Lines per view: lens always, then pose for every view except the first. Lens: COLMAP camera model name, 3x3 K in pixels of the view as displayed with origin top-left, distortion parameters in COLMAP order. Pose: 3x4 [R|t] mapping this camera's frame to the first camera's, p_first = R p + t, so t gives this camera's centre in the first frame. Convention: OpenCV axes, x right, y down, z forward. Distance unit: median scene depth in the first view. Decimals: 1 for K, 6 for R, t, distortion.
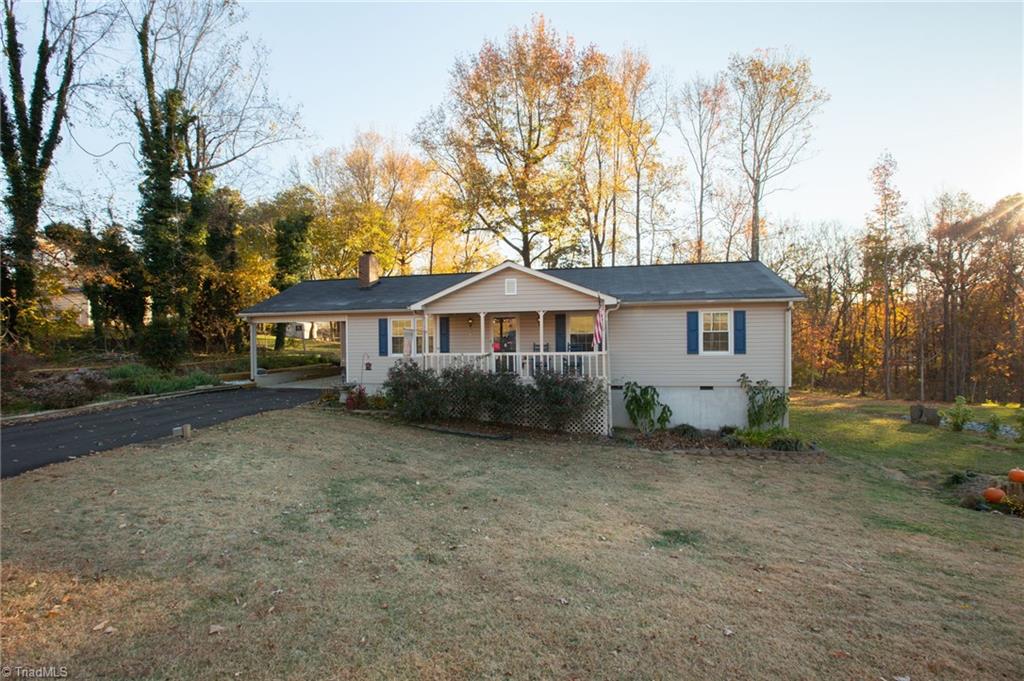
lens RADIAL K [[462.1, 0, 510.0], [0, 462.1, 343.0], [0, 0, 1]] dist [-0.046724, 0.013979]
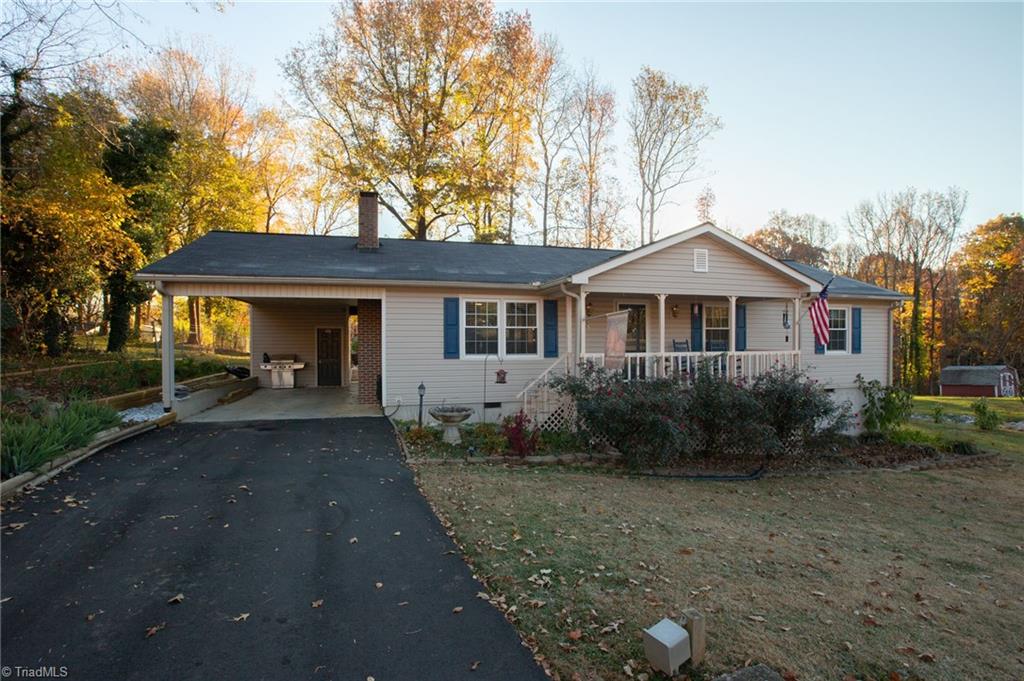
lens RADIAL K [[462.1, 0, 510.0], [0, 462.1, 343.0], [0, 0, 1]] dist [-0.046724, 0.013979]
pose [[0.893974, 0.007958, 0.448048, -0.552914], [-0.005172, 0.999959, -0.007441, 0.012987], [-0.448089, 0.004334, 0.893979, 0.475178]]
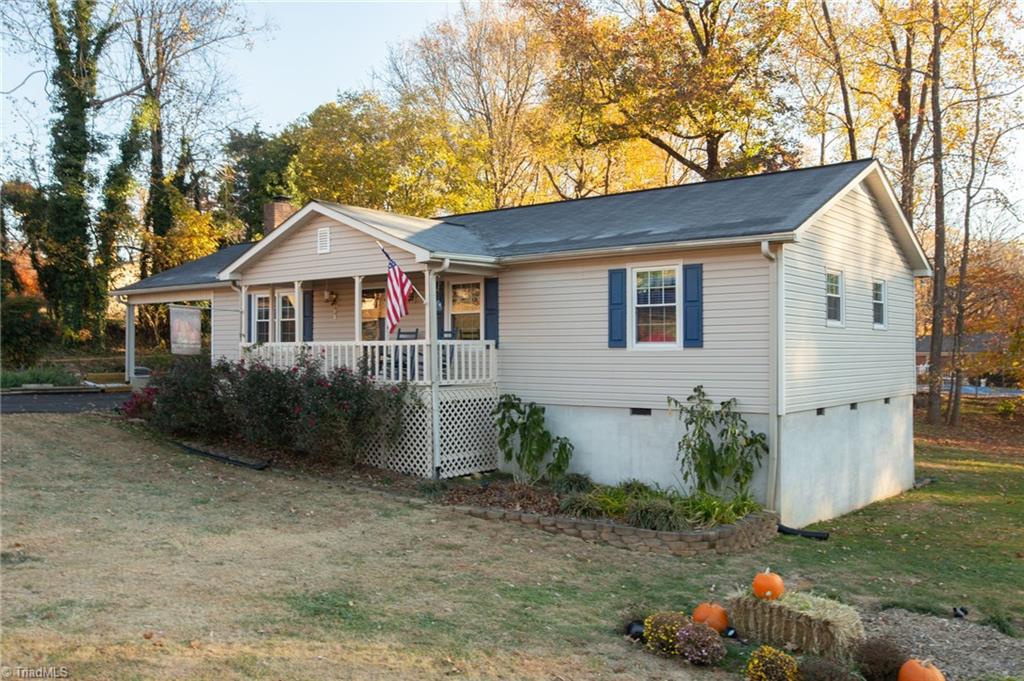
lens RADIAL K [[858.6, 0, 512.0], [0, 858.6, 340.5], [0, 0, 1]] dist [0.018546, 0.065842]
pose [[0.896422, 0.004919, -0.443174, 0.736978], [-0.010704, 0.999887, -0.010552, 0.027748], [0.443072, 0.014203, 0.896374, 0.036143]]
